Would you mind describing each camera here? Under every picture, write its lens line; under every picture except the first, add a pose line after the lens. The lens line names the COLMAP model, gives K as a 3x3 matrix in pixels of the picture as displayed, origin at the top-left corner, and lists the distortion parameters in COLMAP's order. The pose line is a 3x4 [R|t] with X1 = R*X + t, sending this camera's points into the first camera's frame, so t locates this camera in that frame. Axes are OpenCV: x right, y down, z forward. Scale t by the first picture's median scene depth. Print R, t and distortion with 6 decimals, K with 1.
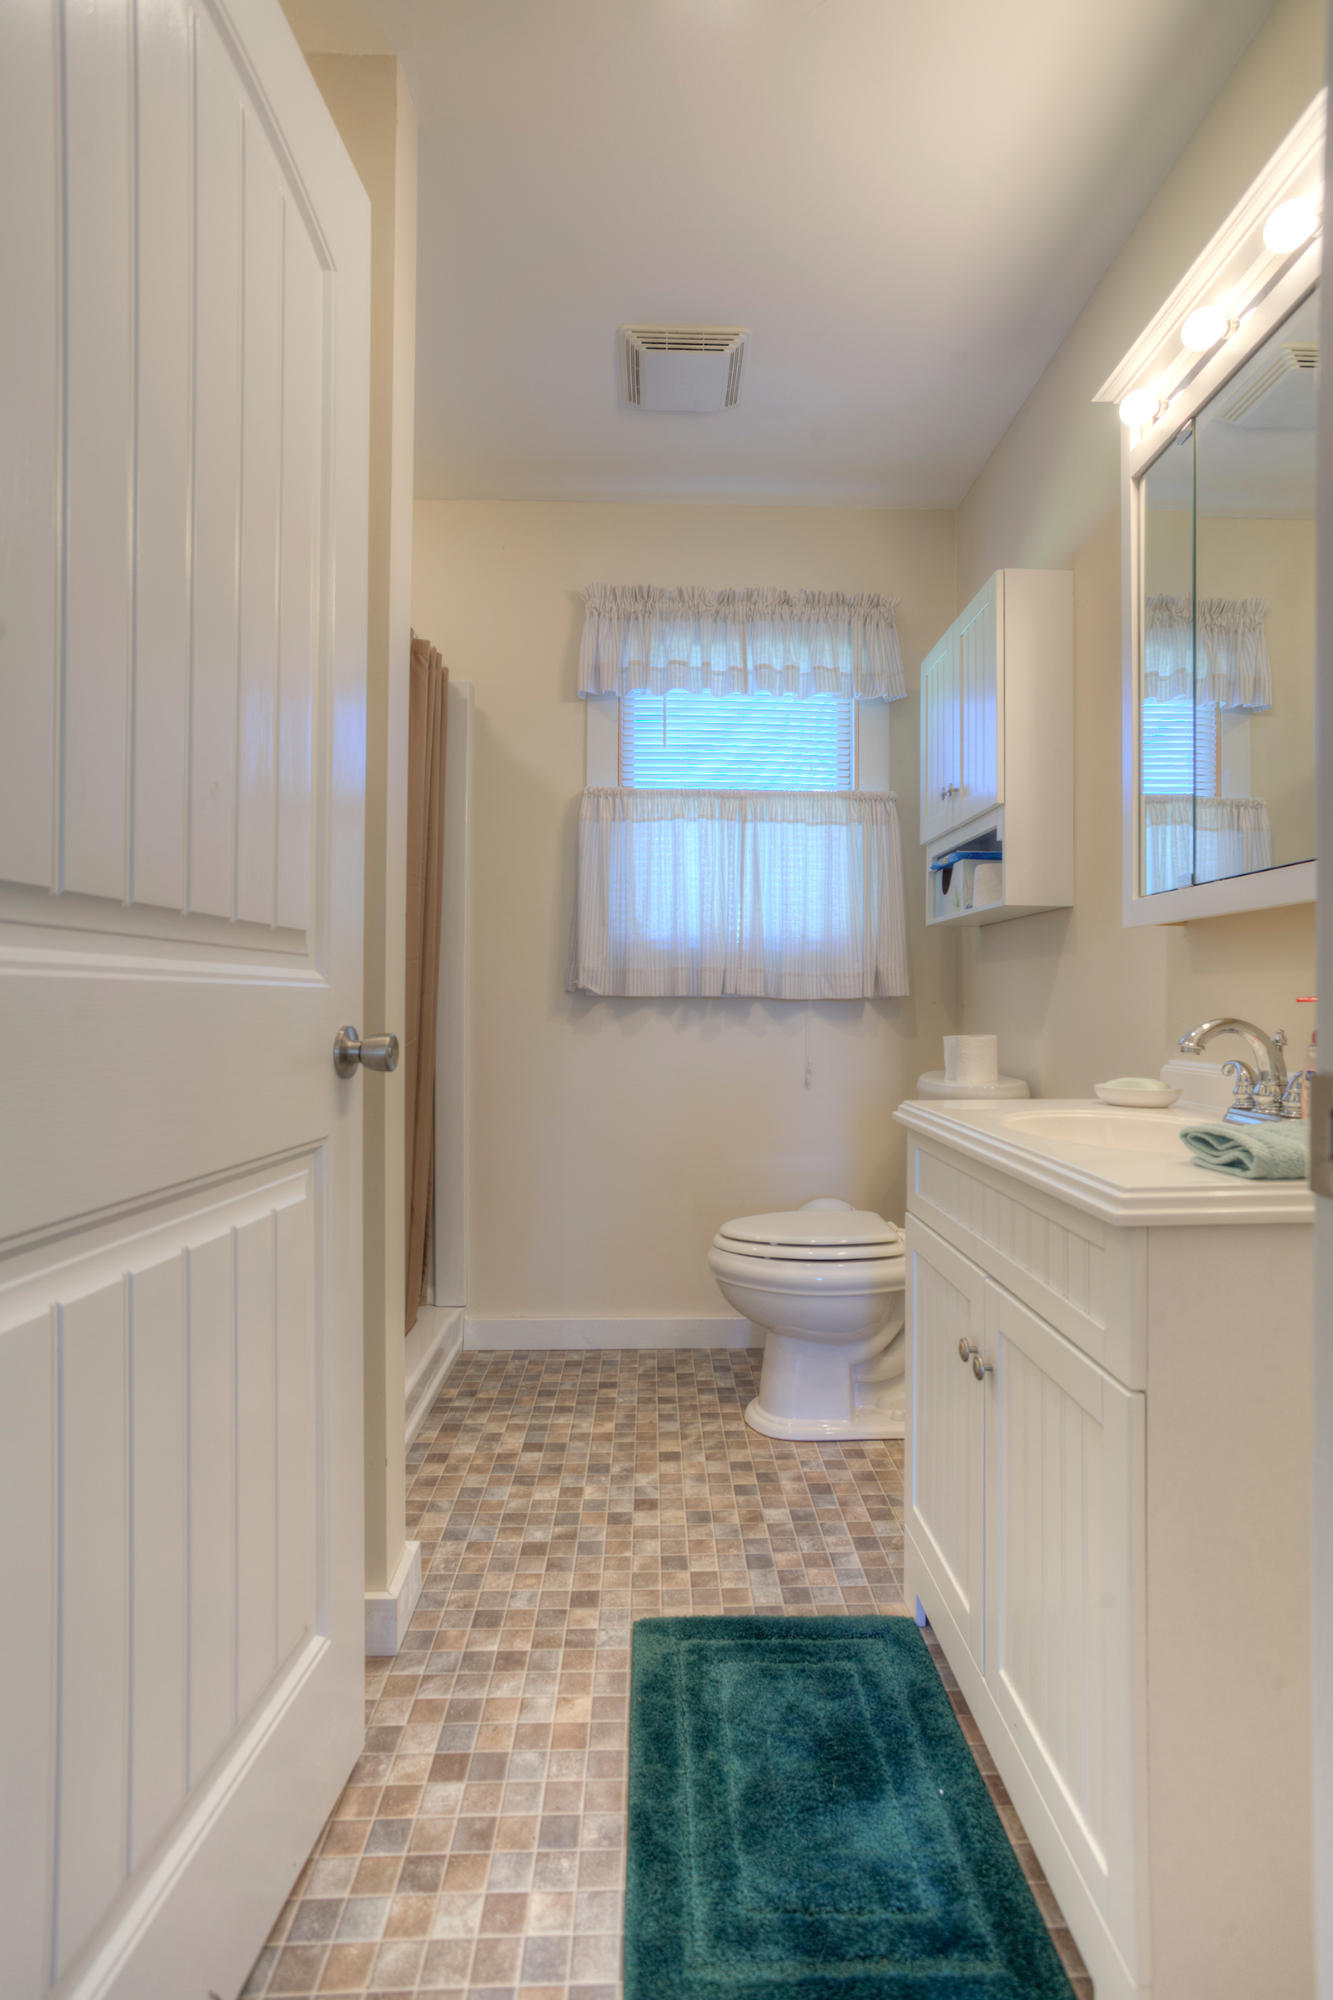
lens RADIAL K [[1012.2, 0, 685.6], [0, 1012.2, 993.2], [0, 0, 1]] dist [-0.067673, 0.040443]
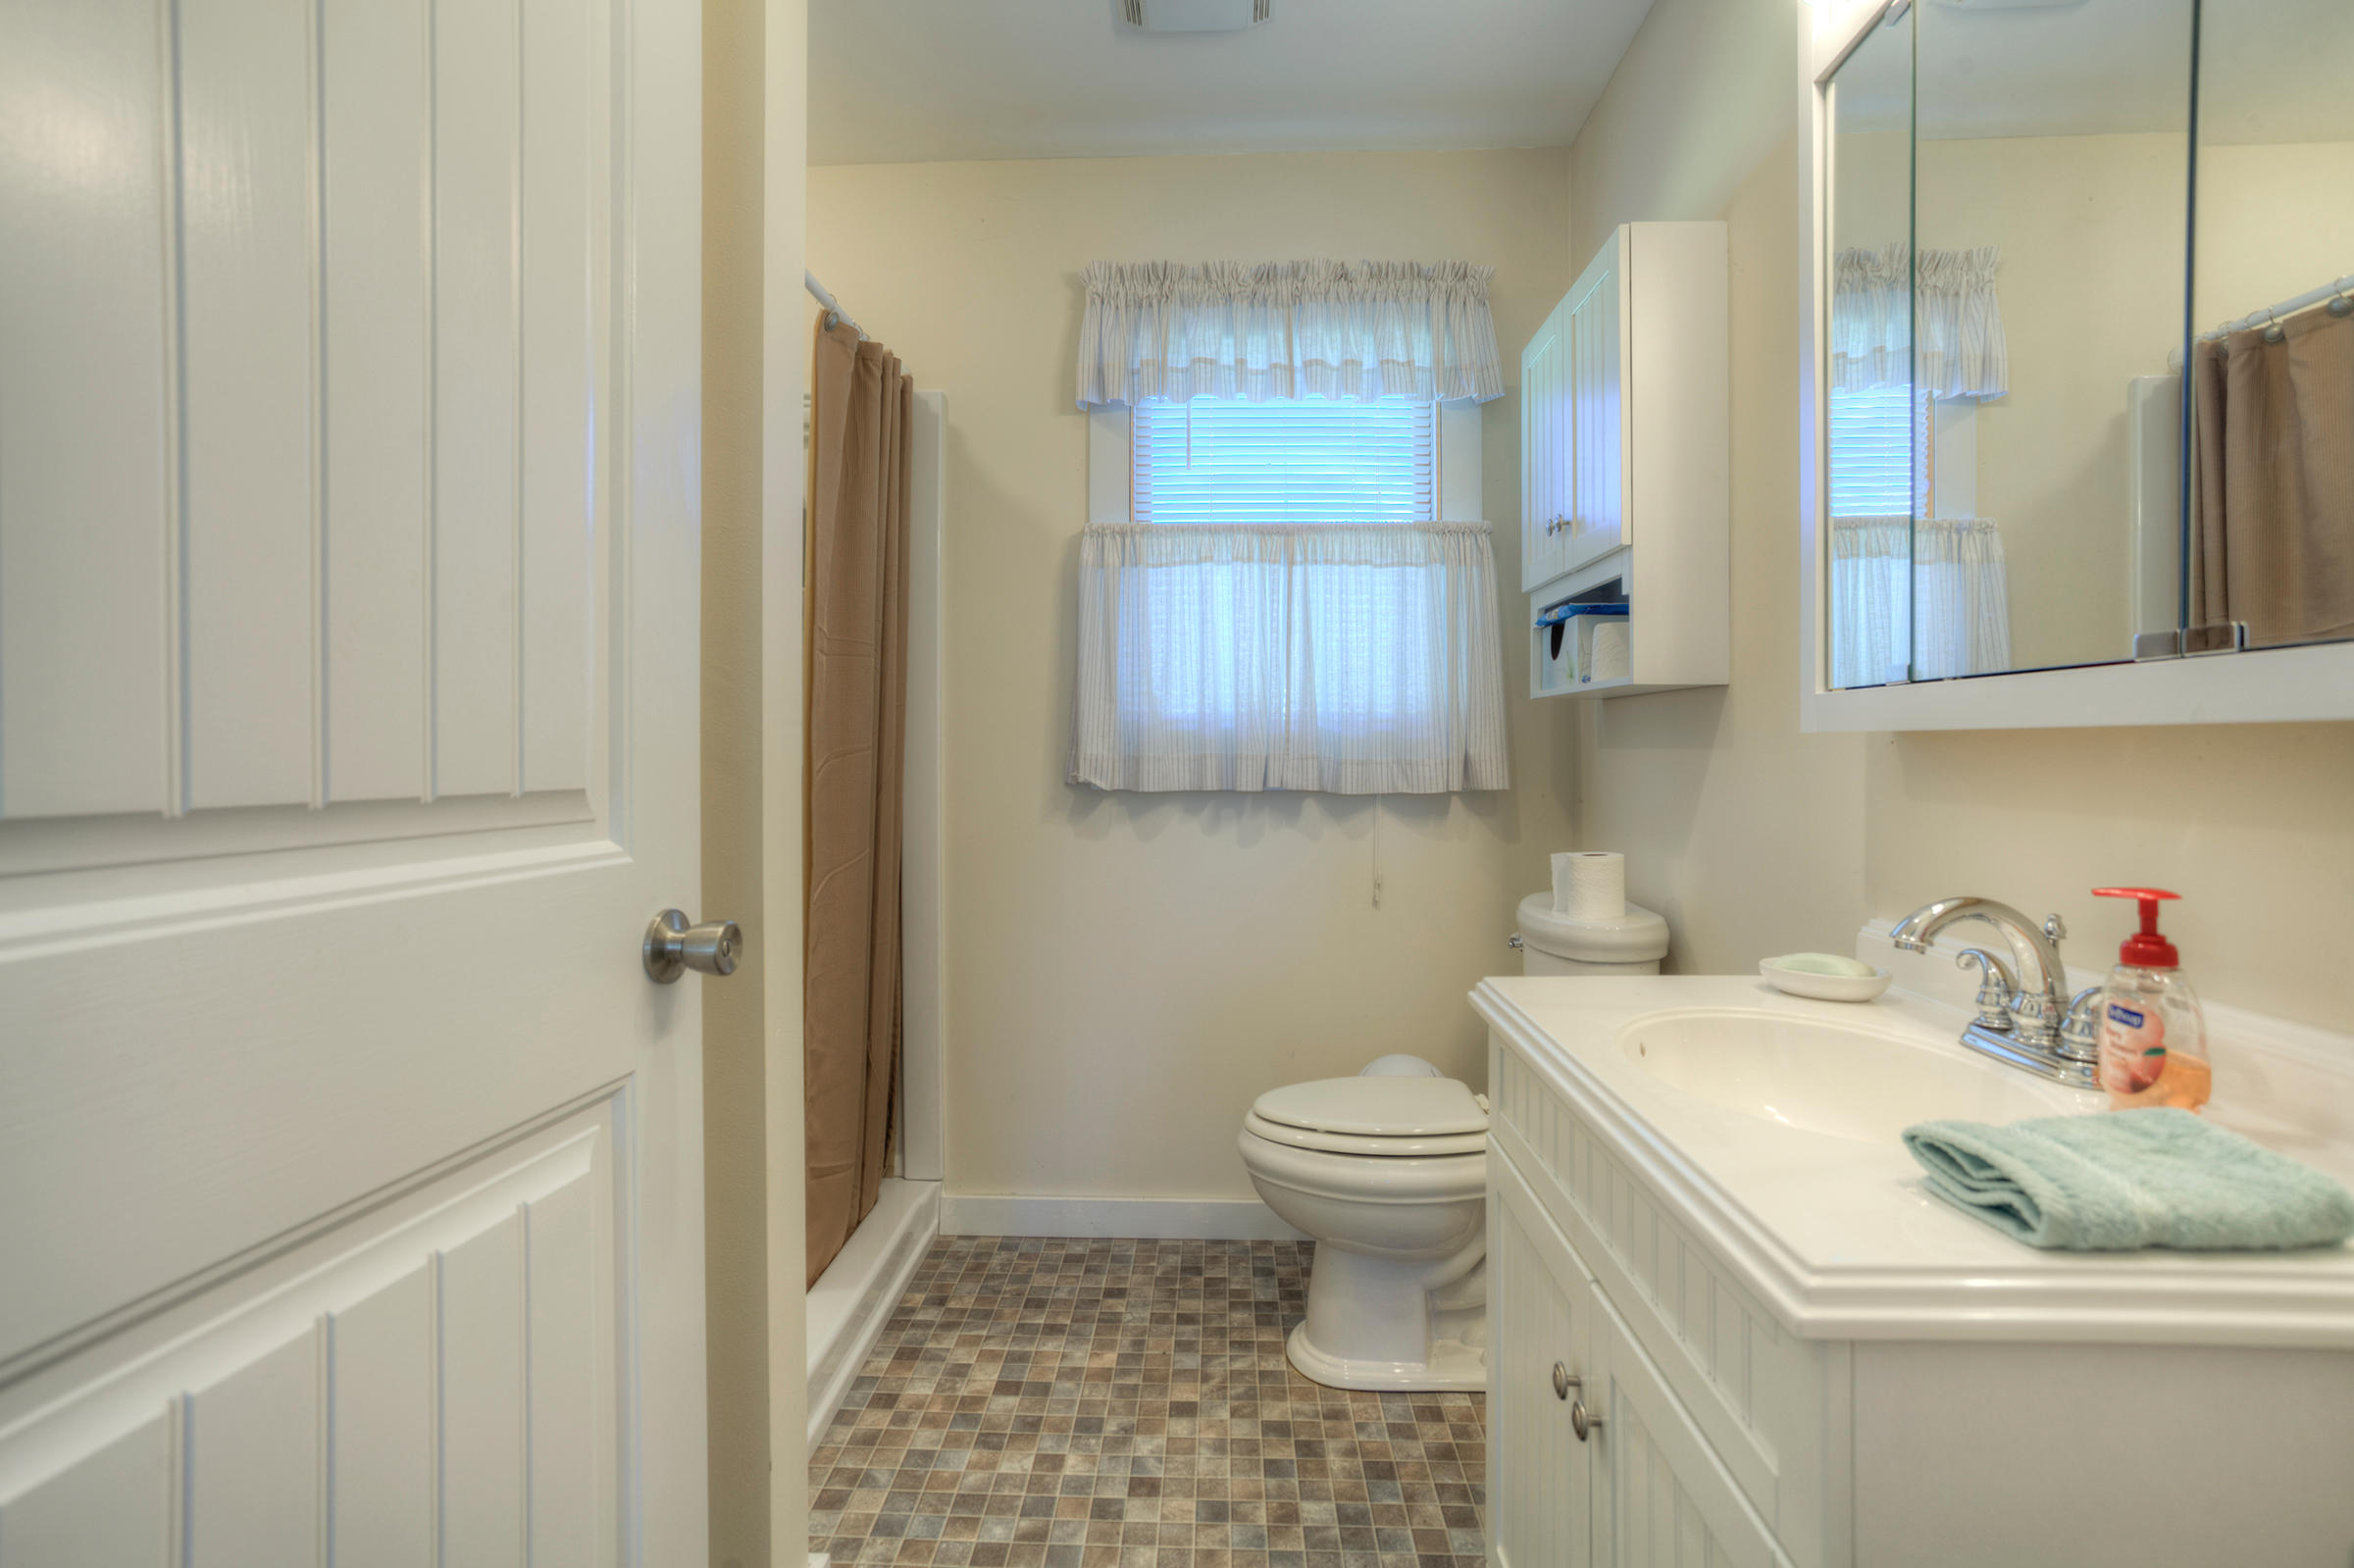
lens RADIAL K [[1179.2, 0, 1172.2], [0, 1179.2, 741.8], [0, 0, 1]] dist [-0.061717, 0.038423]
pose [[0.996789, -0.005555, -0.079885, 0.040690], [0.006070, 0.999962, 0.006207, -0.042295], [0.079848, -0.006672, 0.996785, 0.099512]]
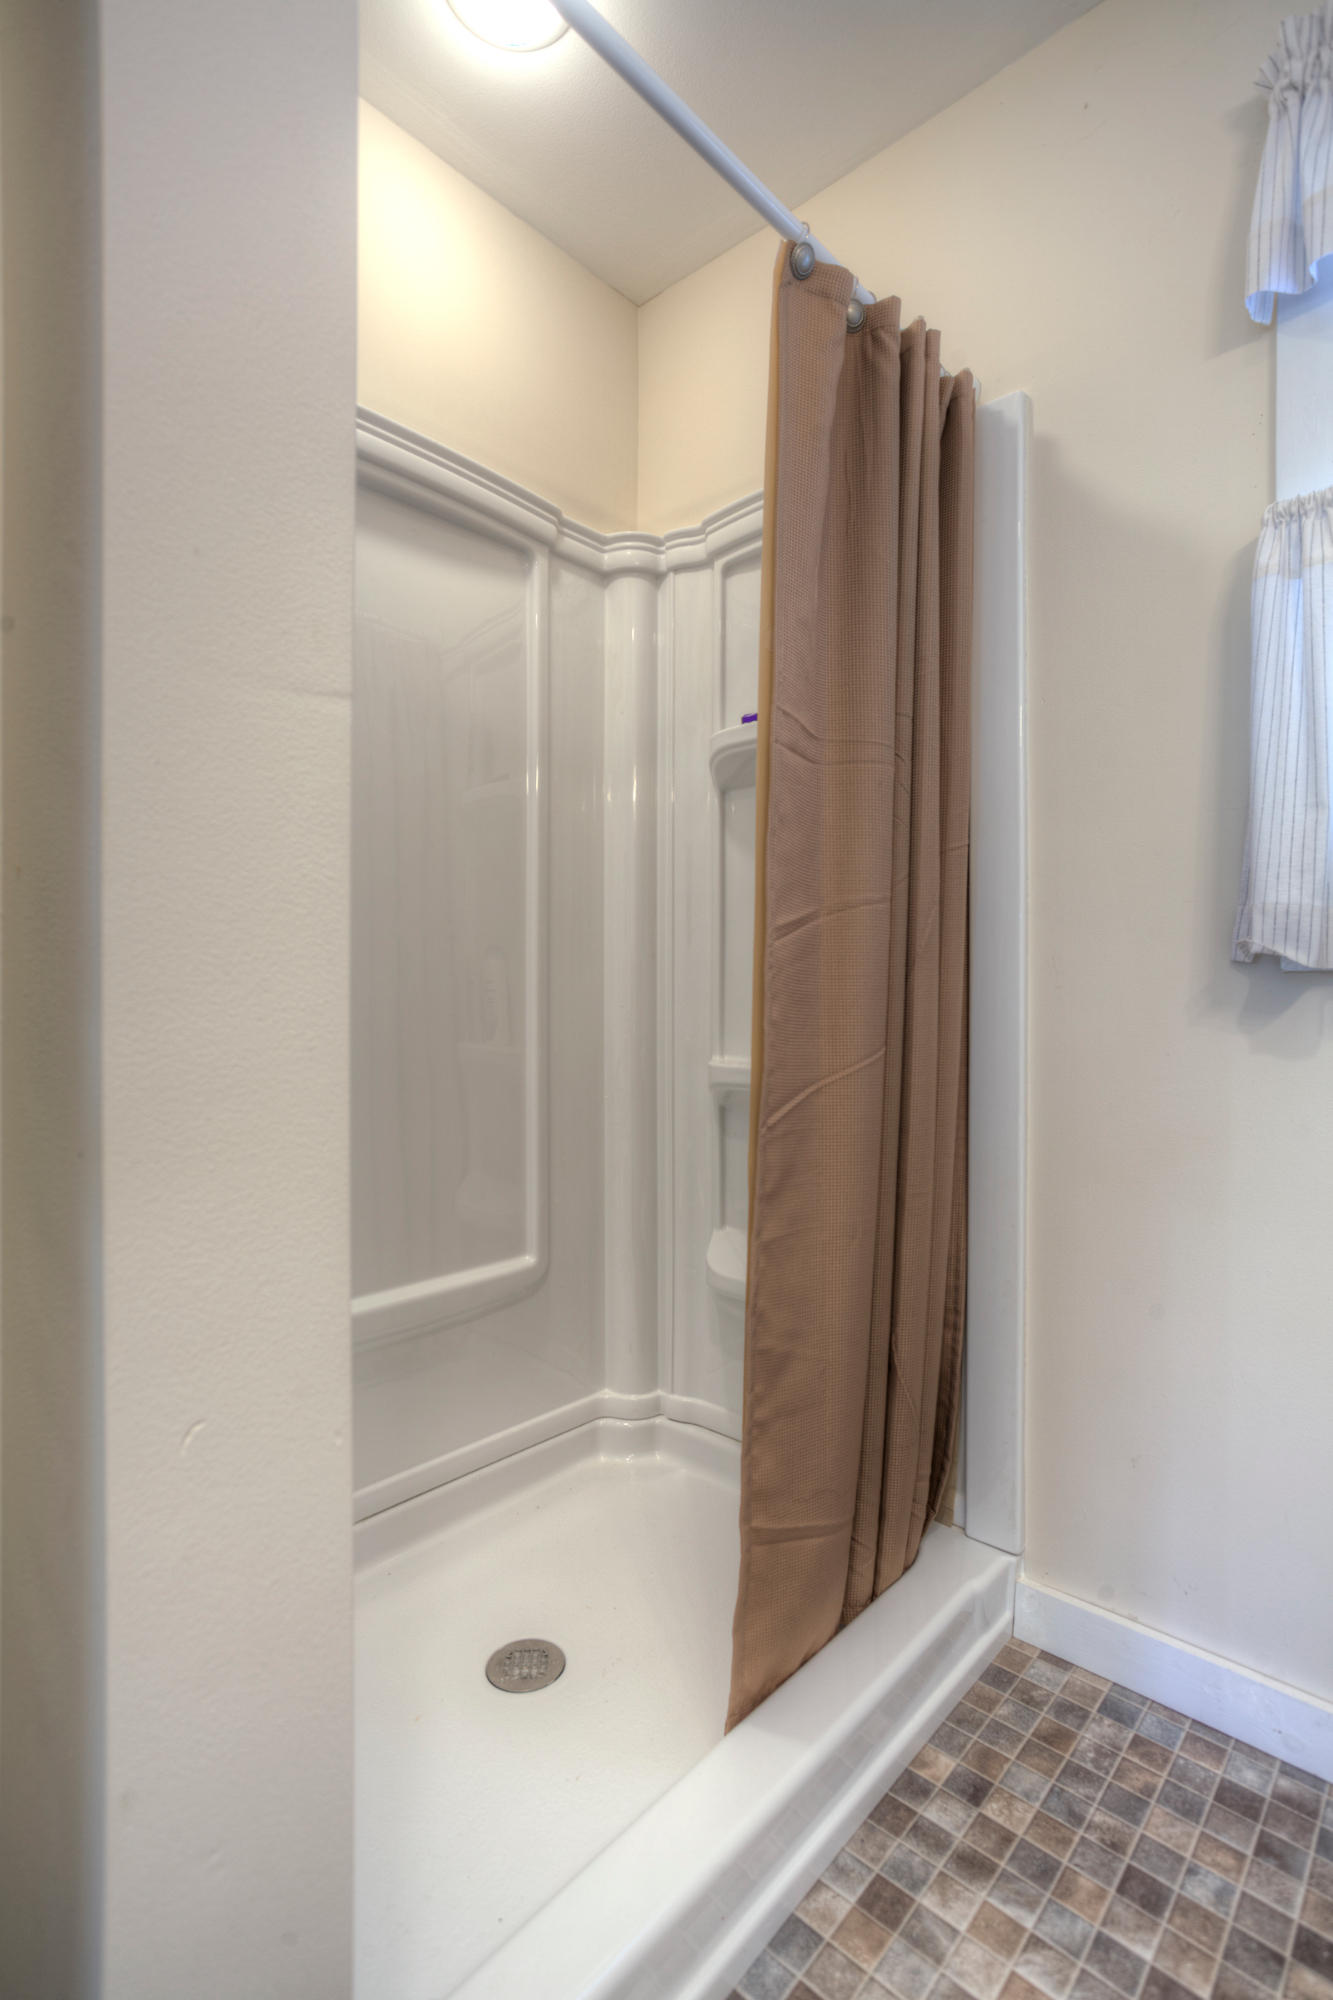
lens RADIAL K [[956.7, 0, 666.7], [0, 956.7, 987.7], [0, 0, 1]] dist [-0.028655, 0.015448]
pose [[0.713498, -0.006471, -0.700627, 0.002256], [0.008121, 0.999967, -0.000966, 0.008691], [0.700610, -0.005001, 0.713527, 0.539921]]
